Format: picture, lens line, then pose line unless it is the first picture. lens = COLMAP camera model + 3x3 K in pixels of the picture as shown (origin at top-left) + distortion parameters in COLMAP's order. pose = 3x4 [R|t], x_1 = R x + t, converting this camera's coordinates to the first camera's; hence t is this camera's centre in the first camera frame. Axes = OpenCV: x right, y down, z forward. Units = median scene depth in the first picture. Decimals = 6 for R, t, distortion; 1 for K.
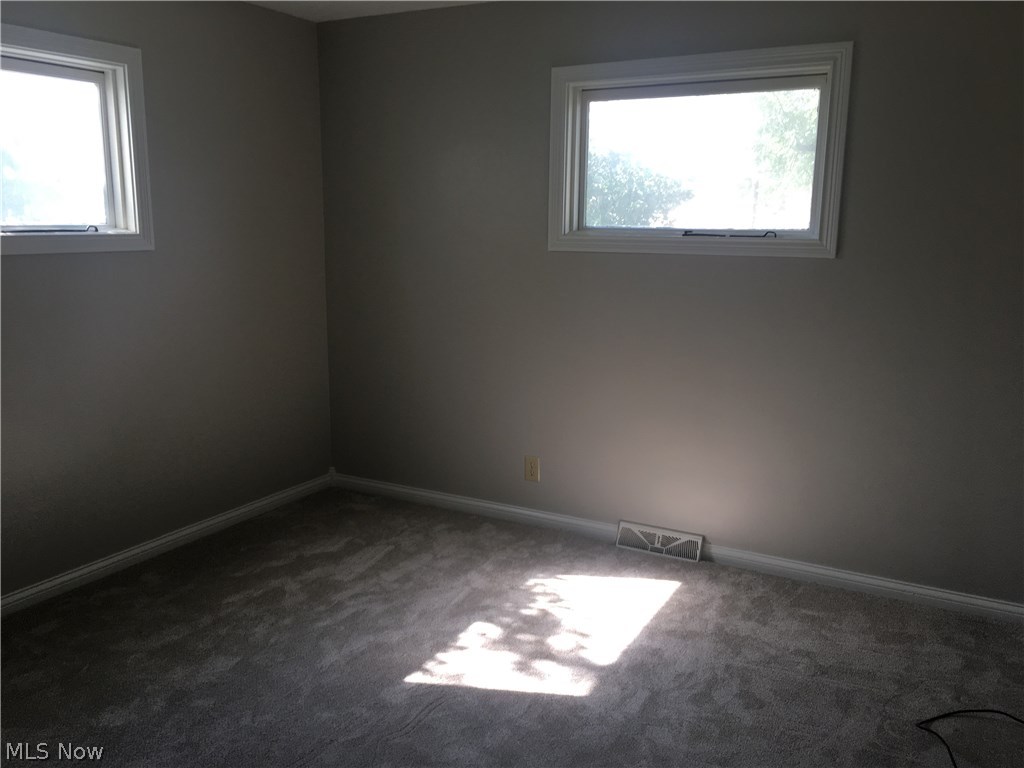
lens RADIAL K [[869.4, 0, 512.0], [0, 869.4, 384.0], [0, 0, 1]] dist [0.007196, 0.008205]
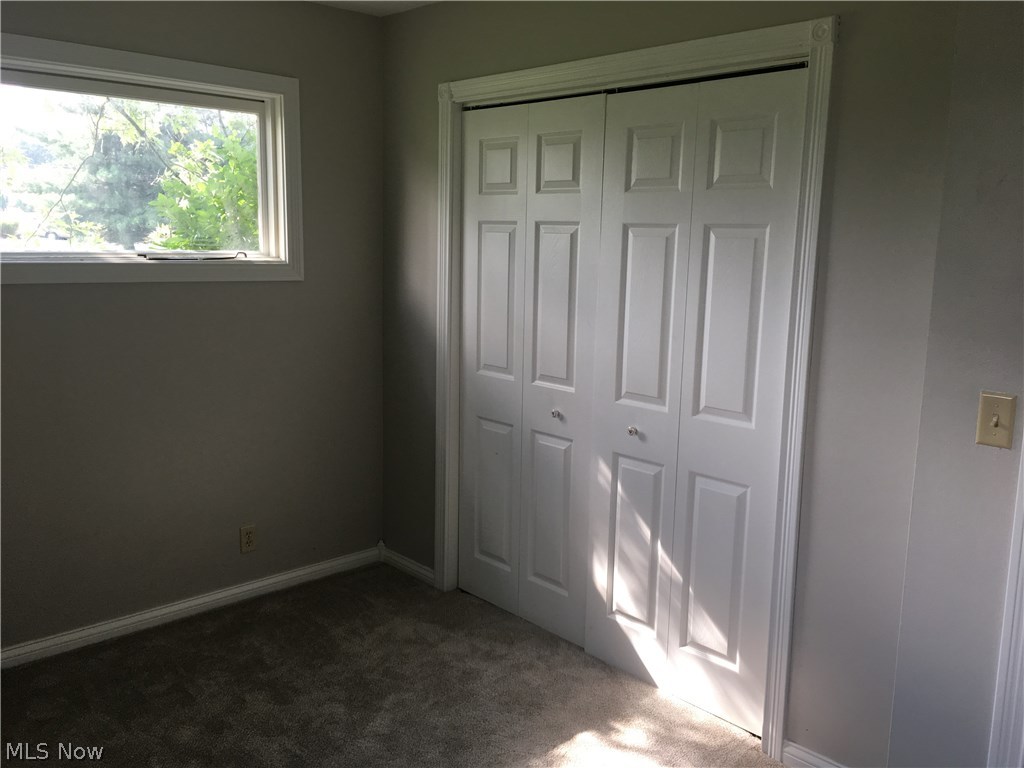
lens RADIAL K [[869.4, 0, 512.0], [0, 869.4, 384.0], [0, 0, 1]] dist [0.007196, 0.008205]
pose [[0.956226, 0.061652, -0.286062, 0.138661], [-0.072622, 0.996970, -0.027888, -0.039093], [0.283475, 0.047442, 0.957805, 0.192834]]
